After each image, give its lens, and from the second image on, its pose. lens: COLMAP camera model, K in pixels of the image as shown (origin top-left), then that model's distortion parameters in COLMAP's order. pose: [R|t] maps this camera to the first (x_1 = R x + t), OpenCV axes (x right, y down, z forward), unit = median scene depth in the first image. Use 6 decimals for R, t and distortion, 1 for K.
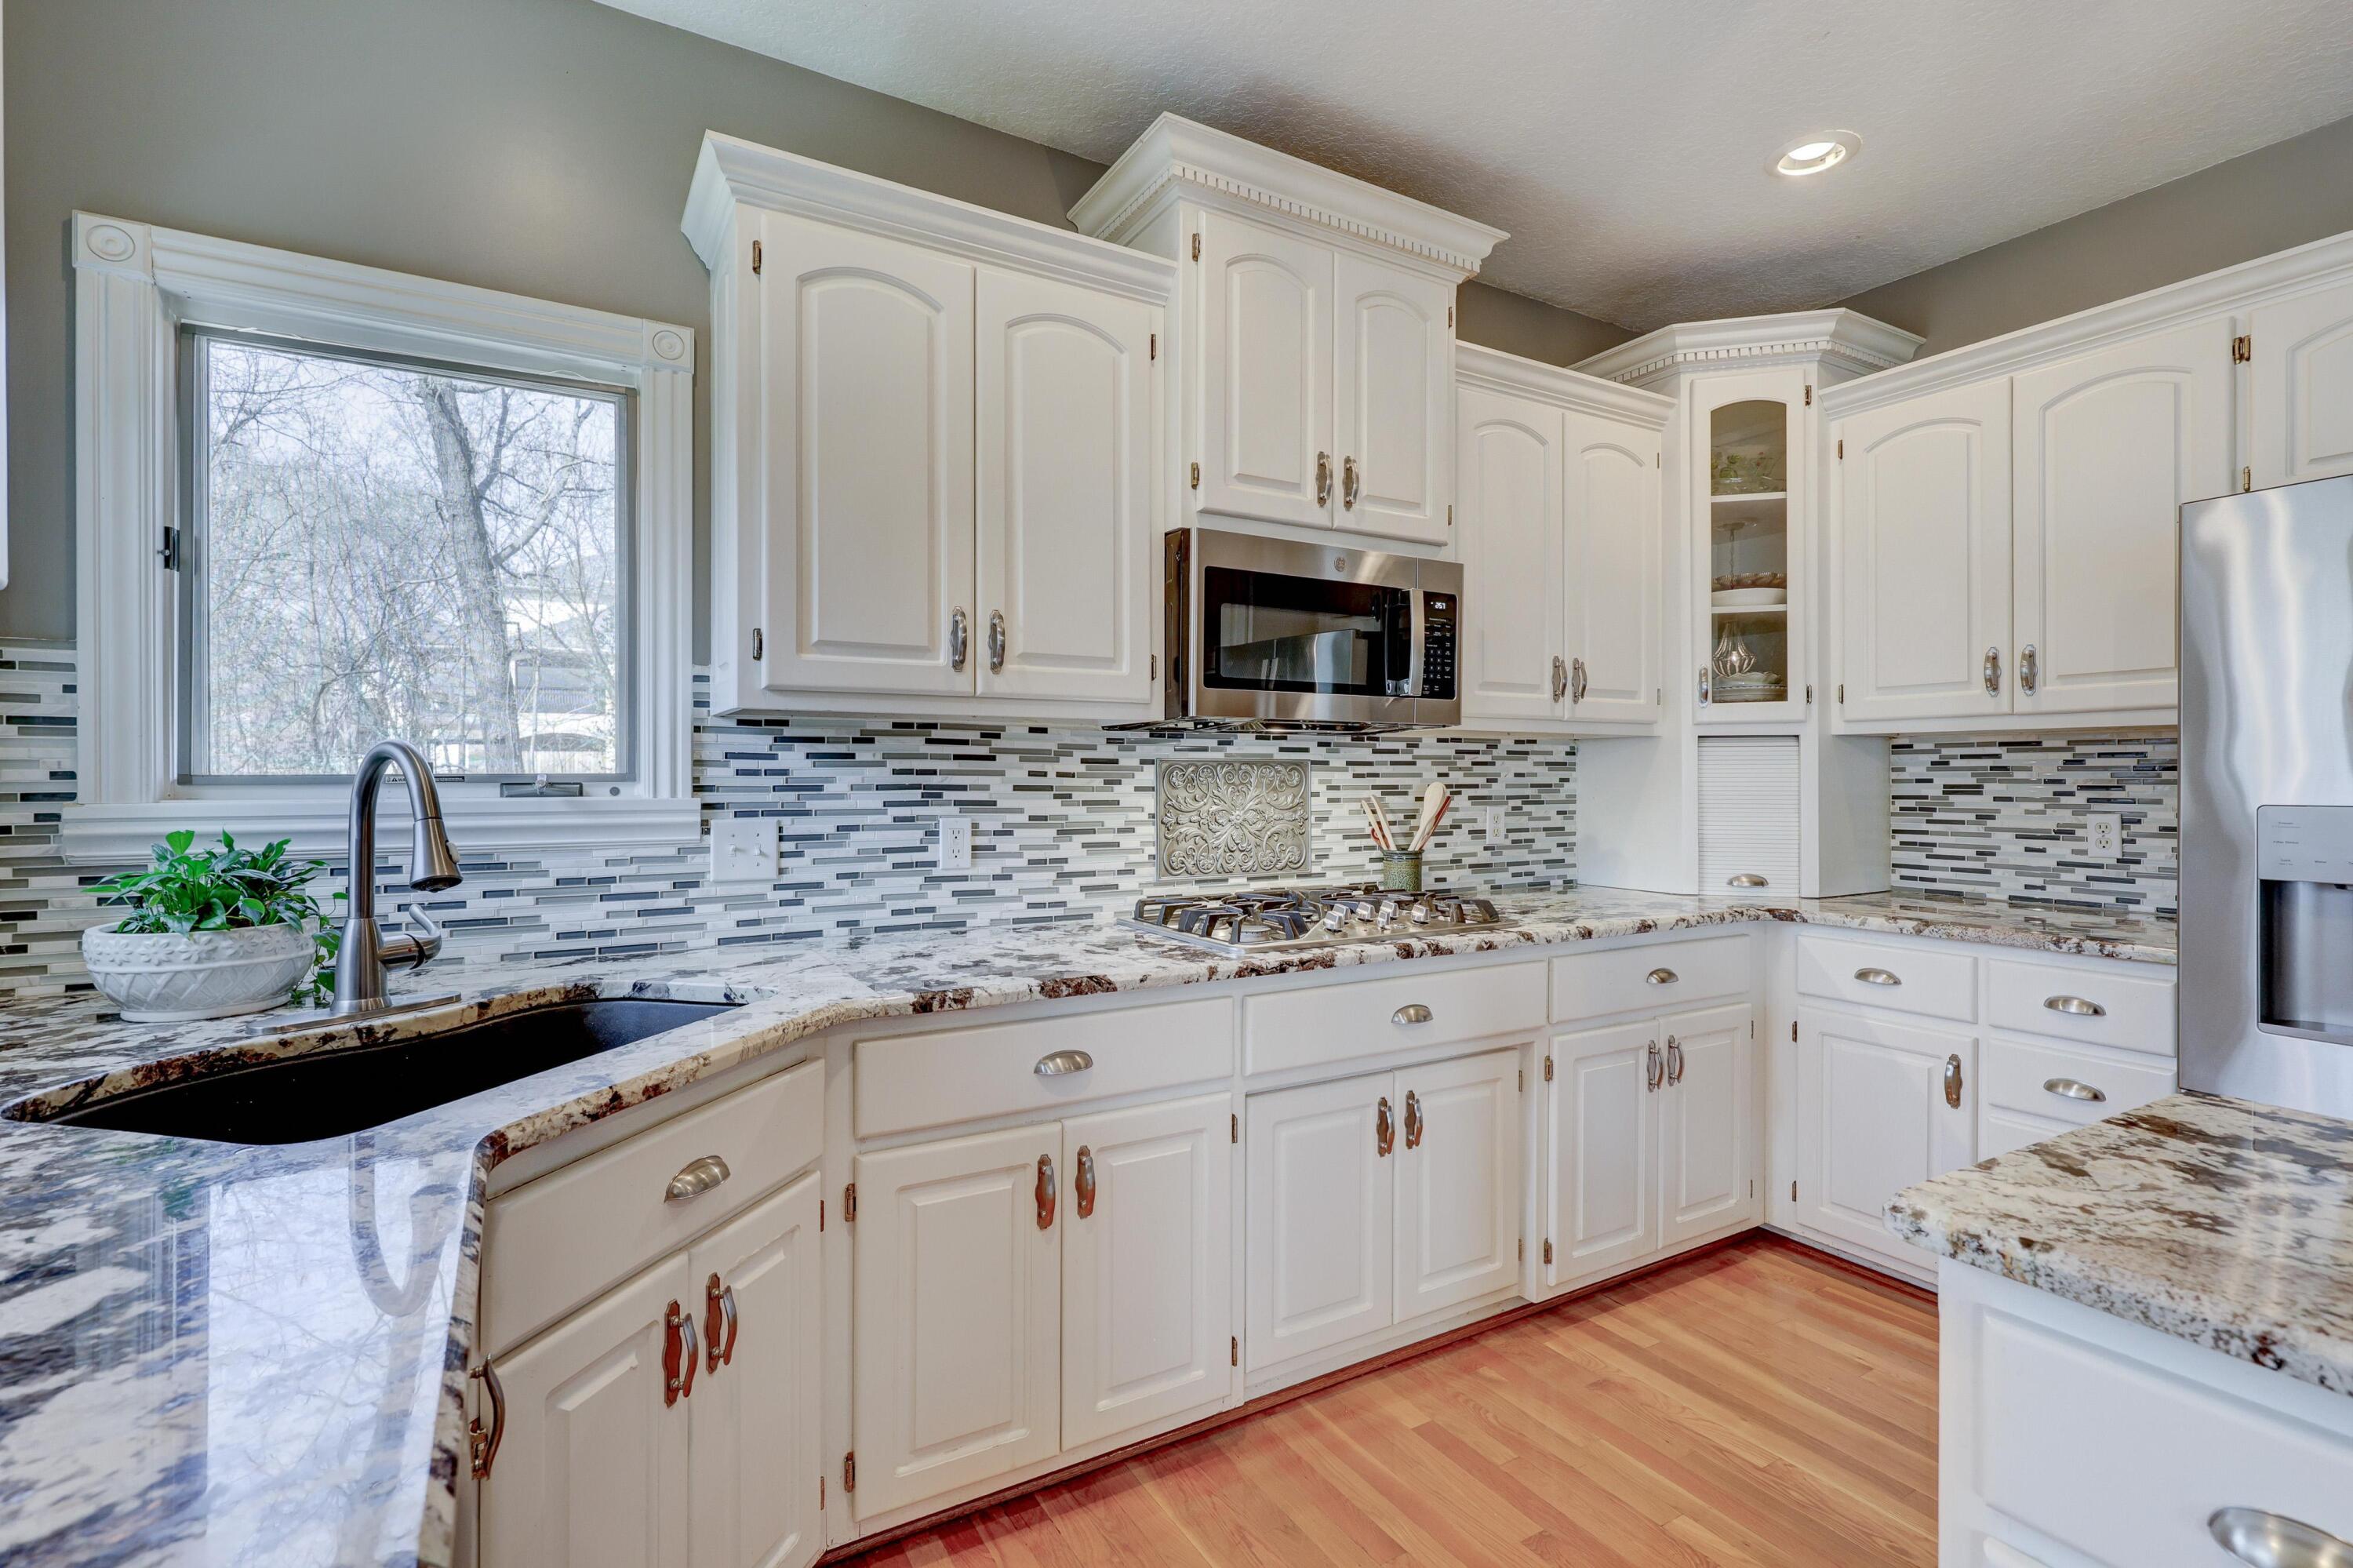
lens RADIAL K [[1095.8, 0, 1197.9], [0, 1095.8, 782.7], [0, 0, 1]] dist [0.004803, 0.000629]
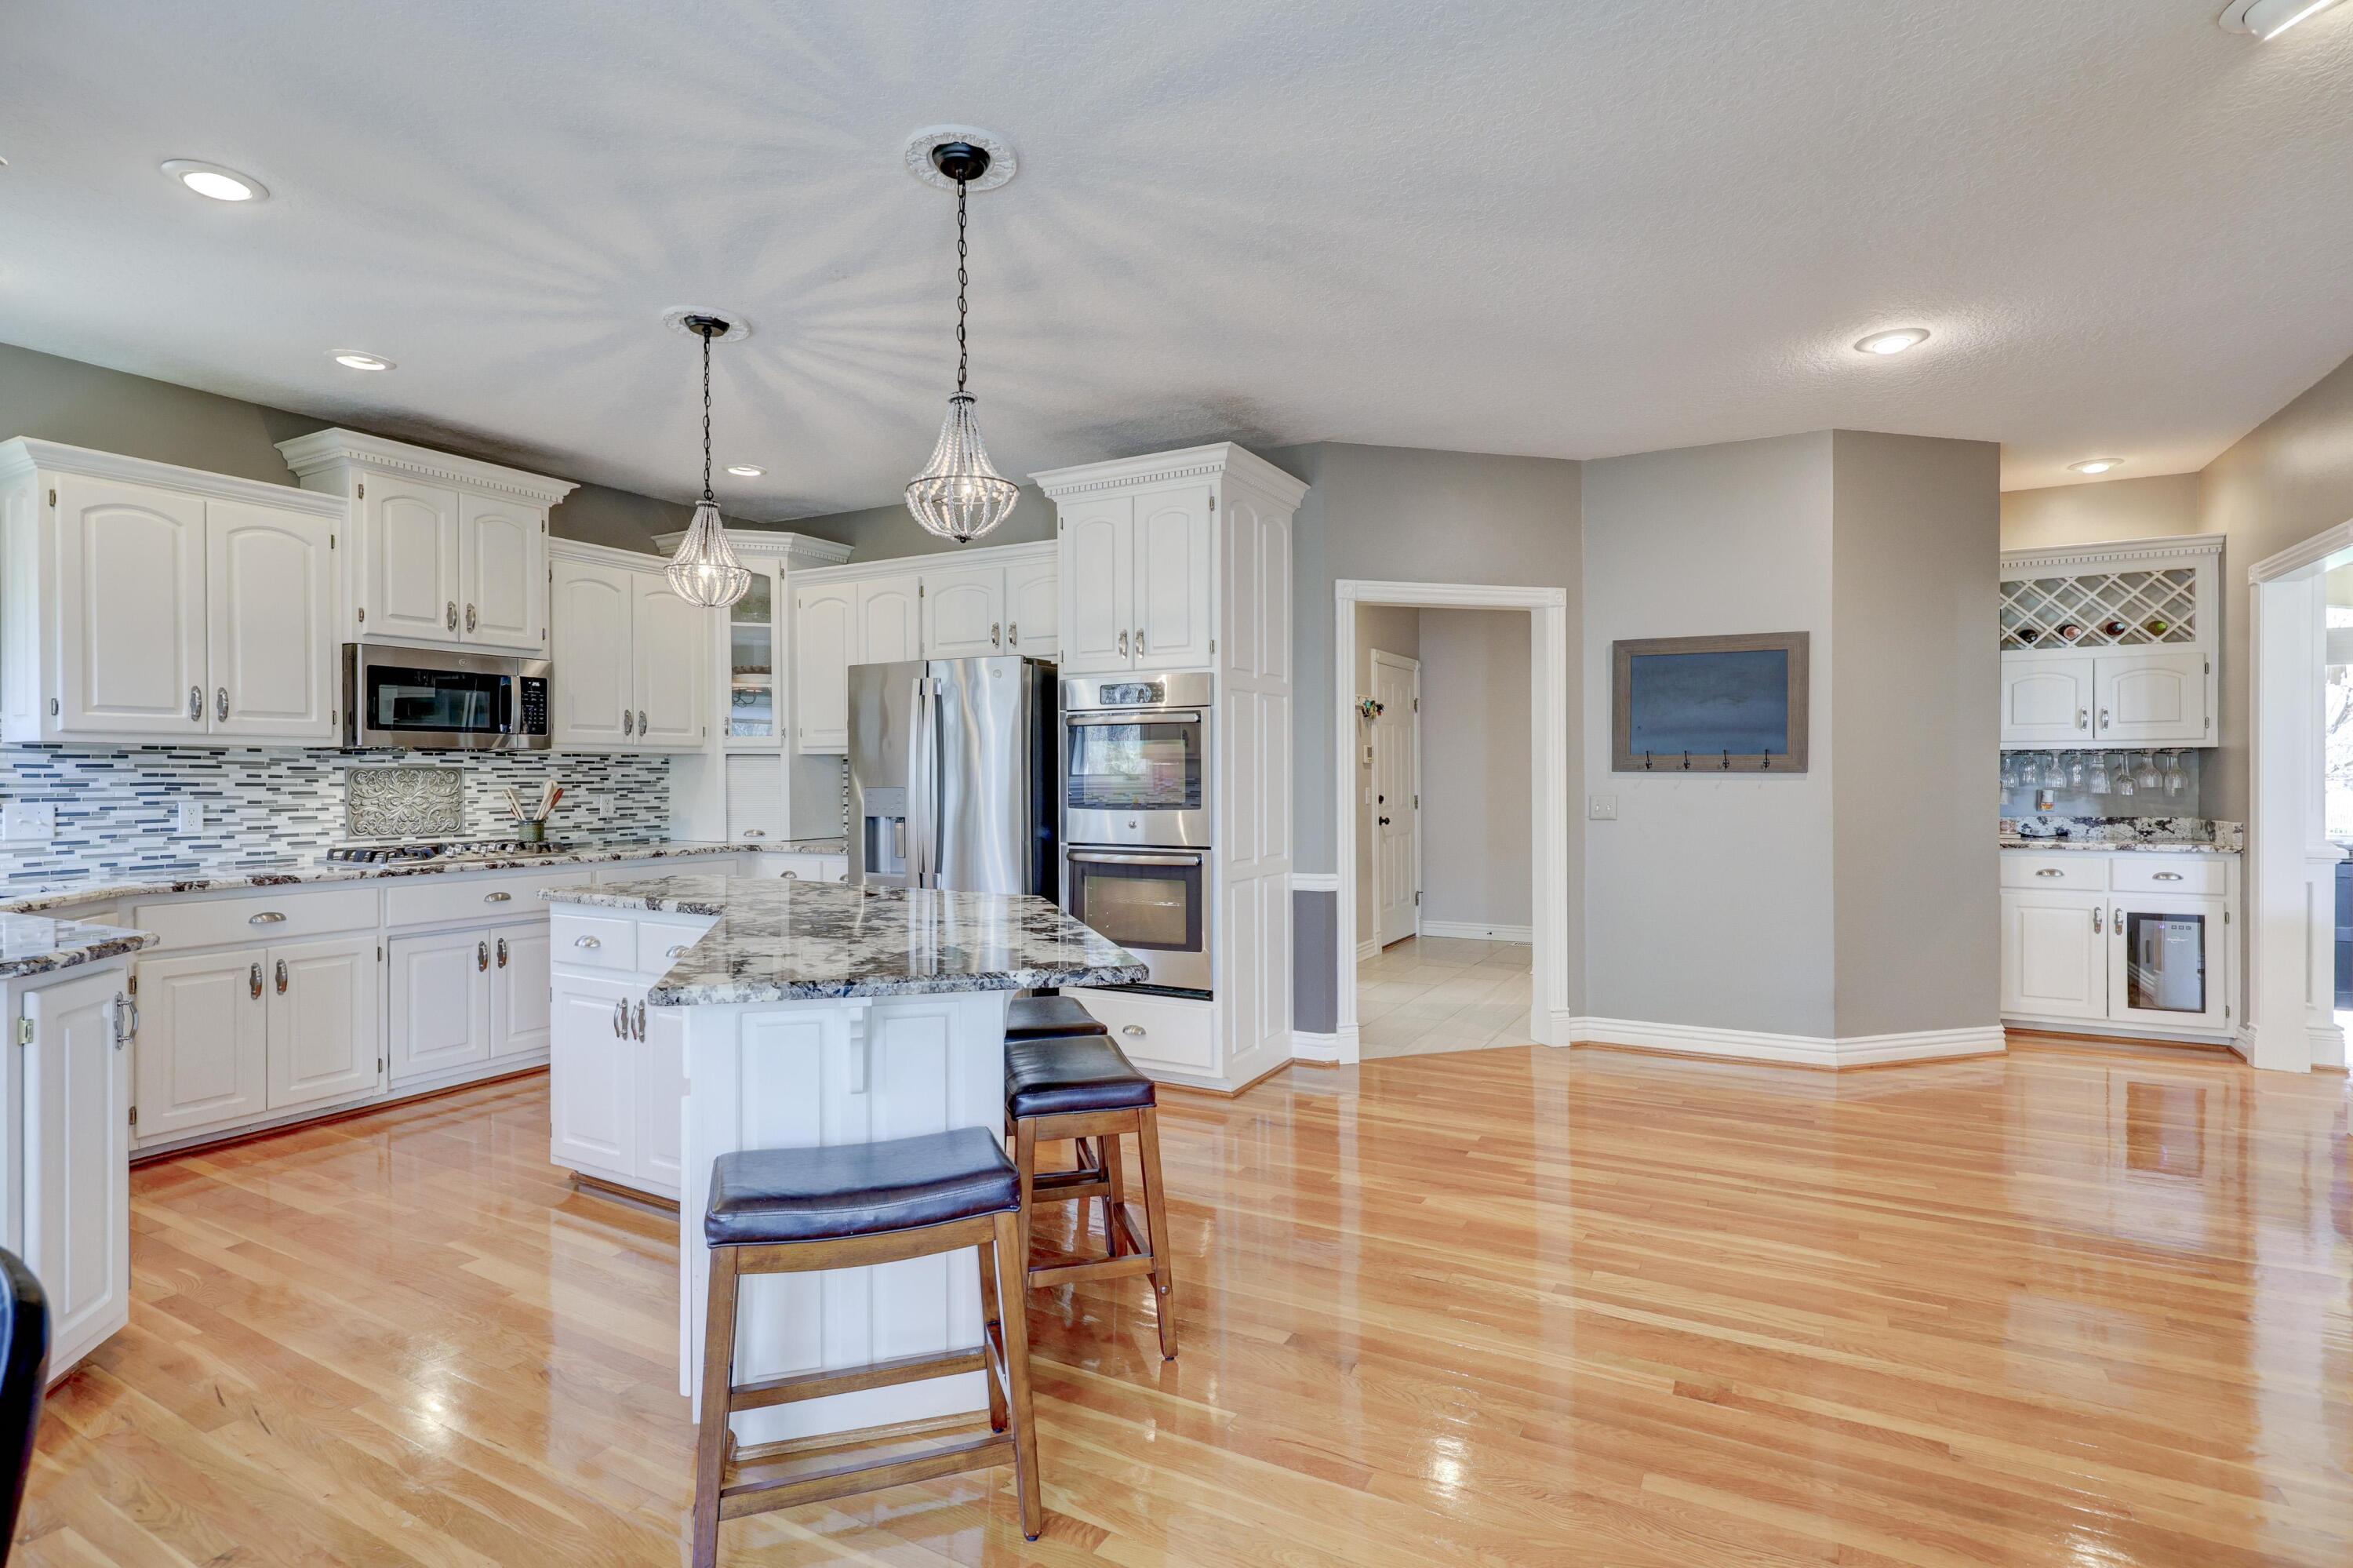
lens RADIAL K [[1172.8, 0, 1230.4], [0, 1172.8, 783.5], [0, 0, 1]] dist [0.005709, -0.001109]
pose [[0.862315, -0.005879, 0.506339, 0.242067], [0.005409, 0.999982, 0.002398, 0.007507], [-0.506344, 0.000671, 0.862331, -1.377228]]
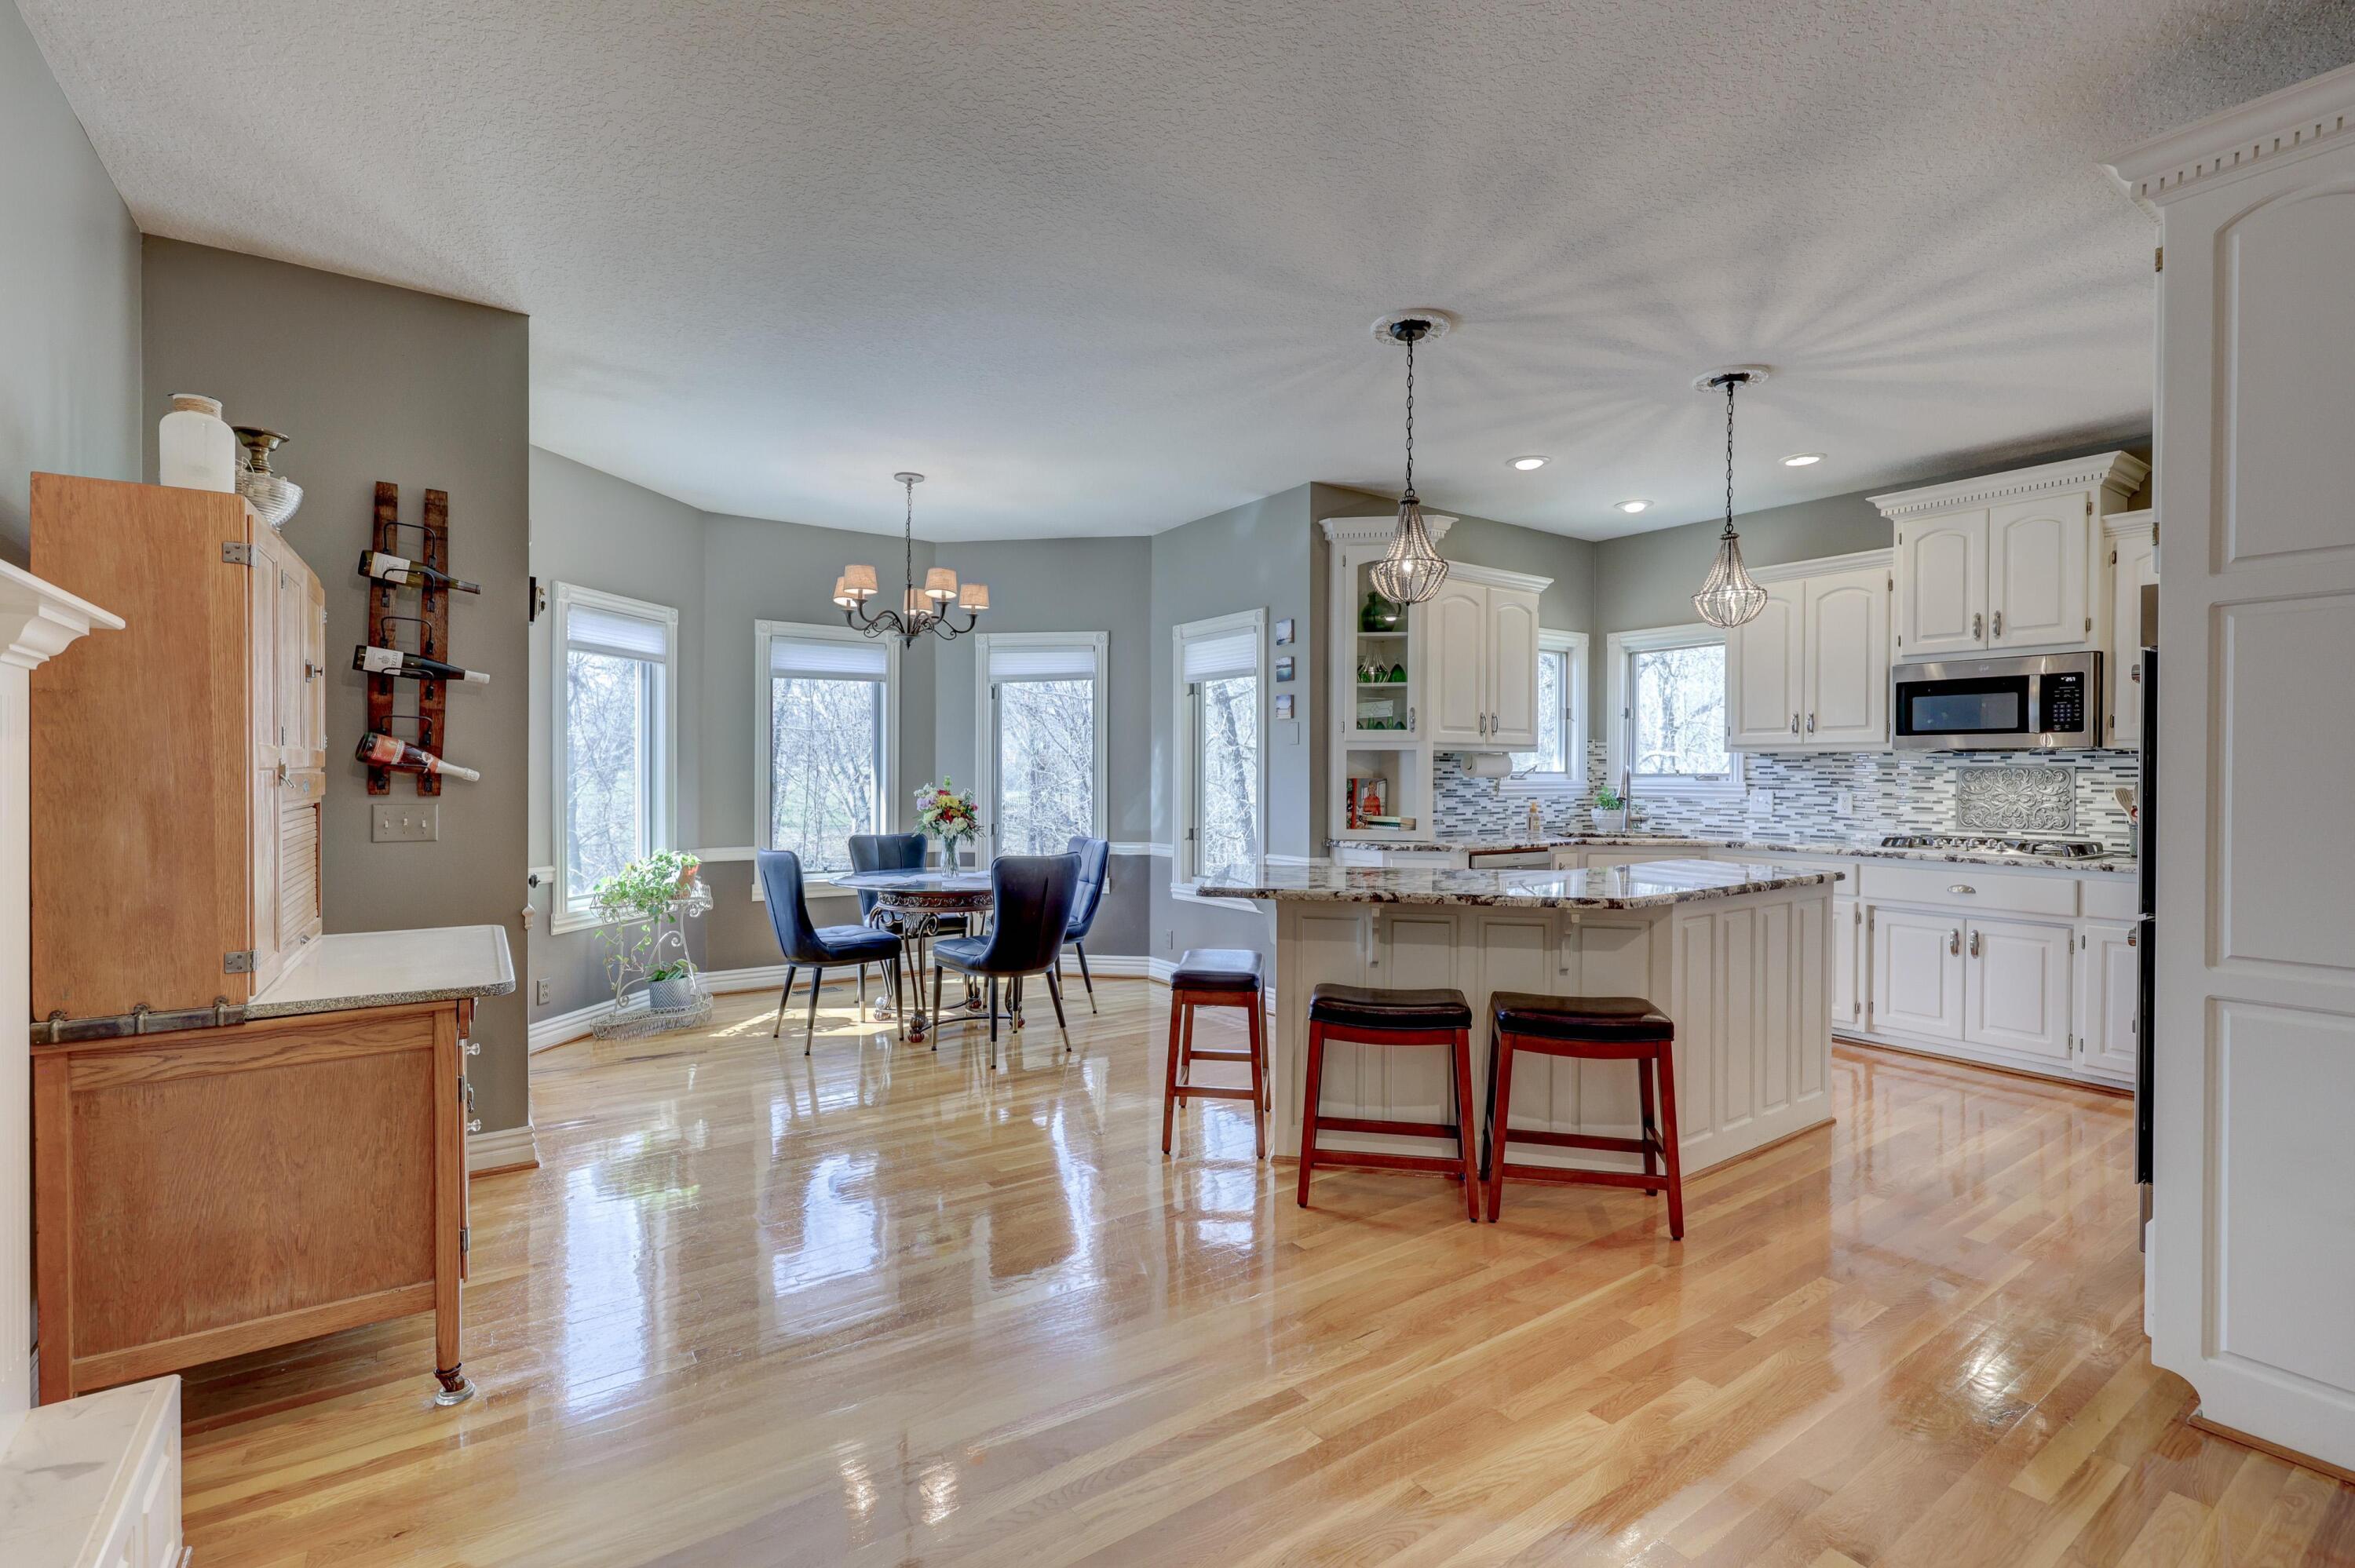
lens RADIAL K [[1096.6, 0, 1156.6], [0, 1096.6, 780.1], [0, 0, 1]] dist [0.004803, 0.000629]
pose [[0.076960, 0.009030, -0.996993, 2.020011], [-0.010632, 0.999910, 0.008235, 0.001285], [0.996977, 0.009966, 0.077049, -0.658829]]
